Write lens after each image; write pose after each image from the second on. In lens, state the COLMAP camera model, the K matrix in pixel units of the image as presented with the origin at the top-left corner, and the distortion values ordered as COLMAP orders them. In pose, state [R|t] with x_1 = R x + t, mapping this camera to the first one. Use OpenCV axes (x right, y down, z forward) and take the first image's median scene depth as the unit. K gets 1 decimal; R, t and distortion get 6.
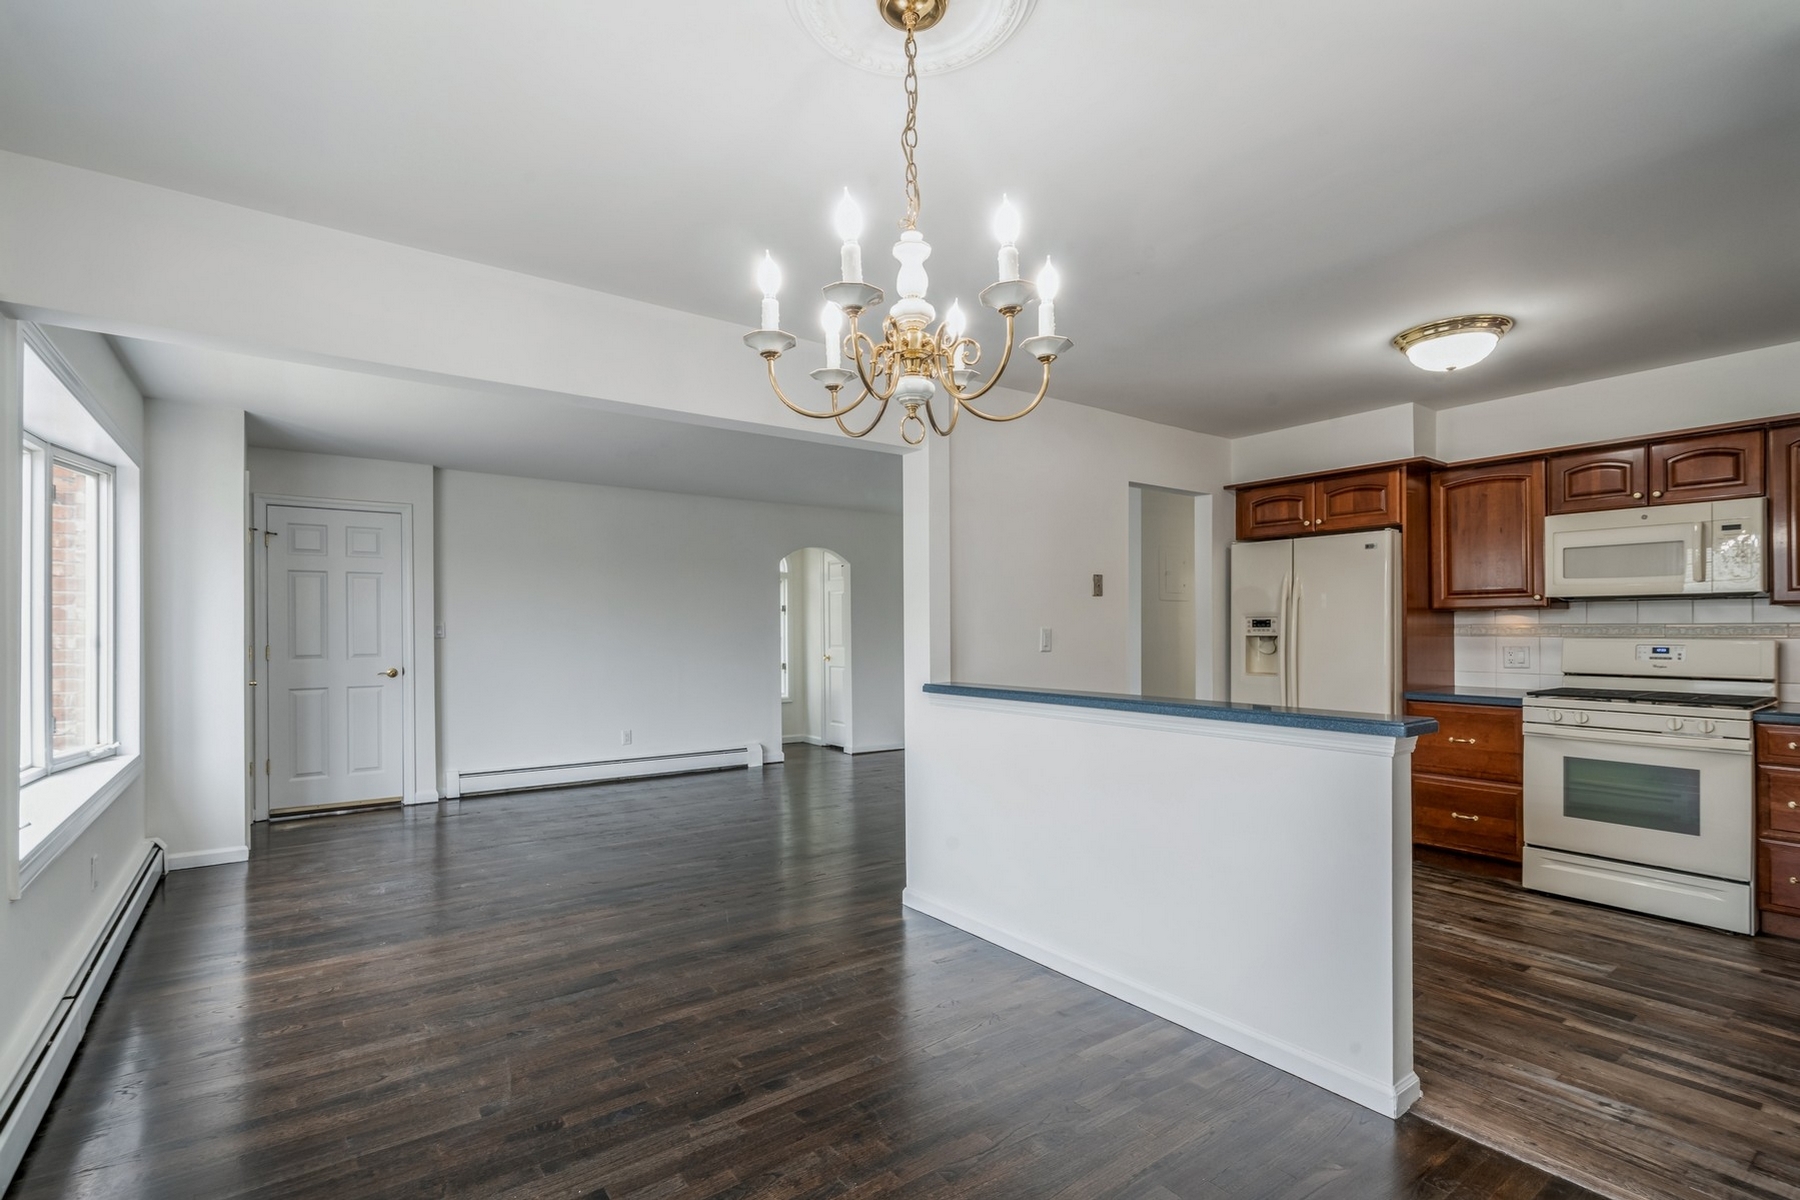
lens RADIAL K [[834.2, 0, 883.3], [0, 834.2, 632.9], [0, 0, 1]] dist [0.000952, -0.000848]
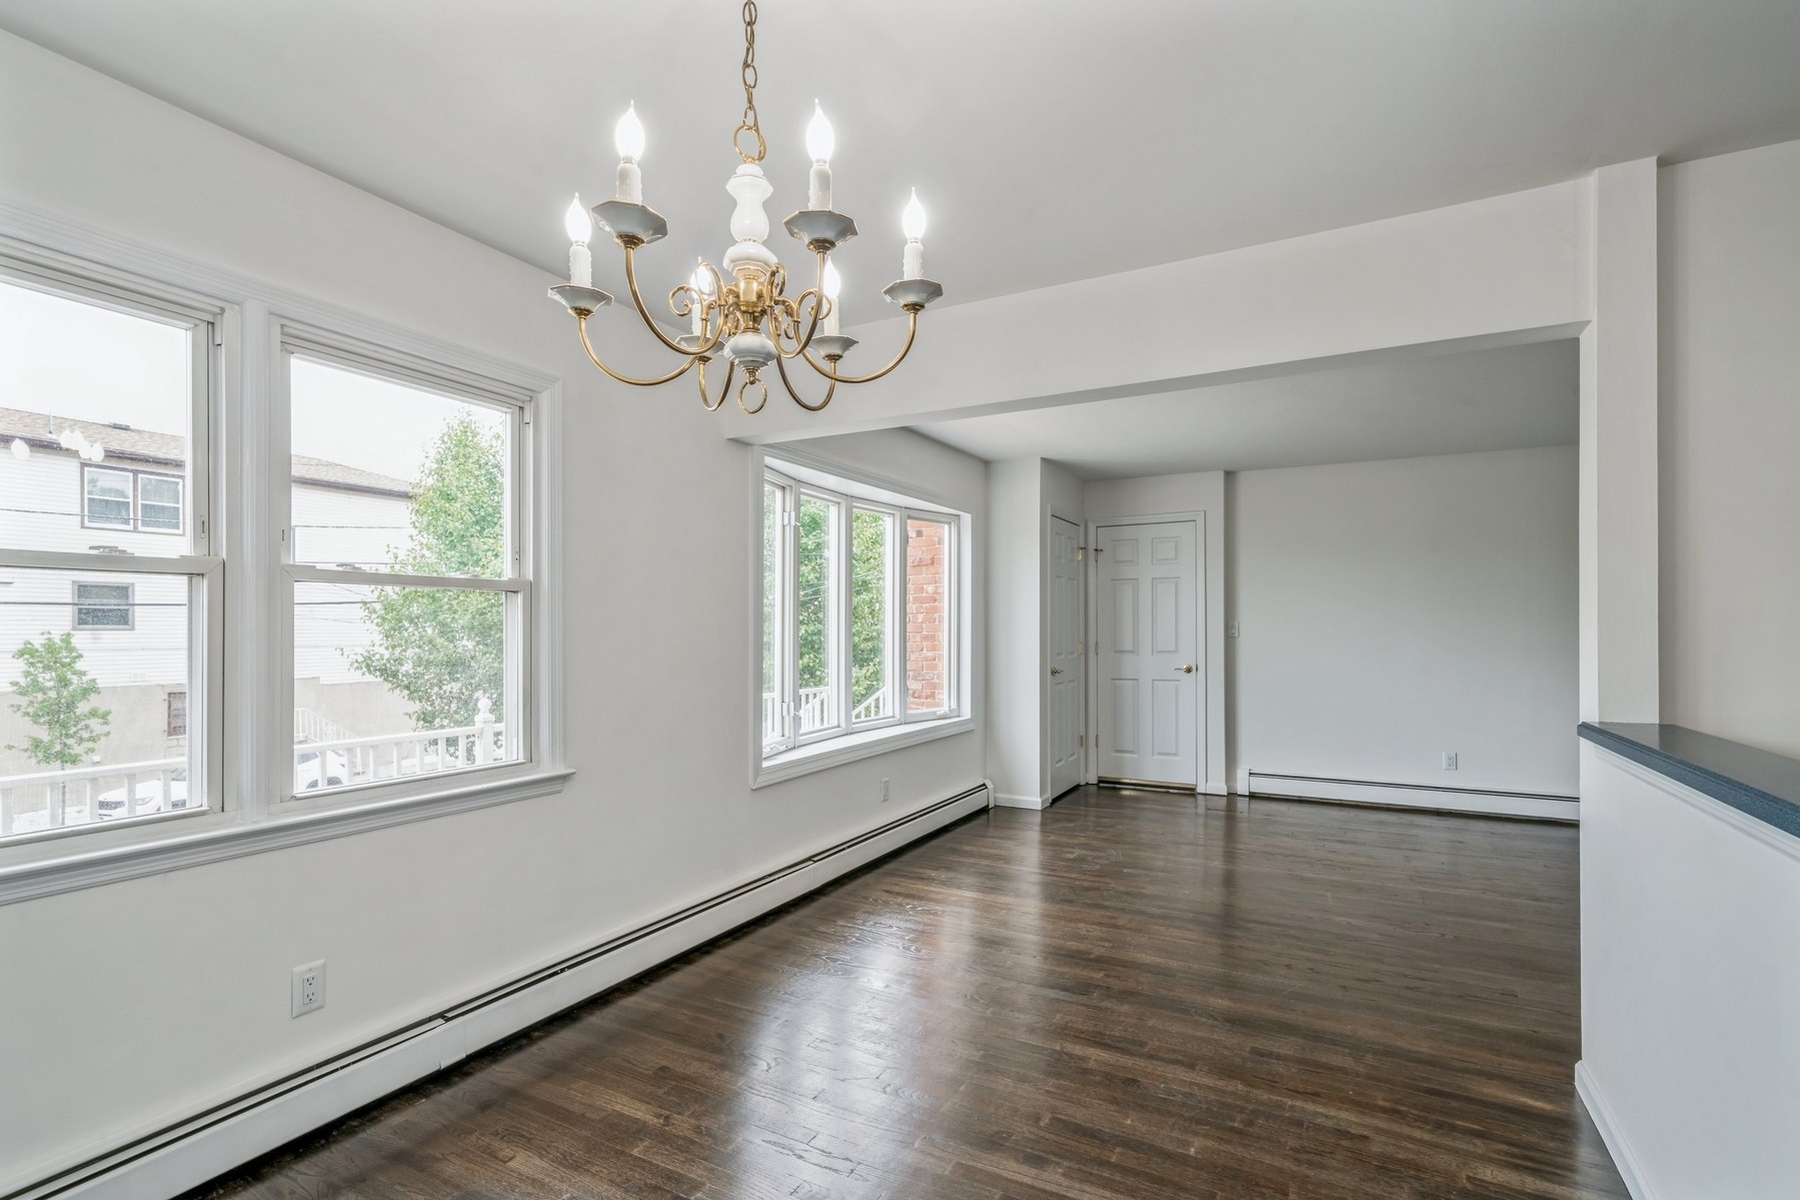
lens RADIAL K [[834.2, 0, 906.4], [0, 834.2, 627.9], [0, 0, 1]] dist [0.000952, -0.000848]
pose [[0.443524, -0.000979, -0.896262, 0.240022], [-0.004171, 0.999986, -0.003156, -0.000504], [0.896253, 0.005138, 0.443513, 0.206570]]
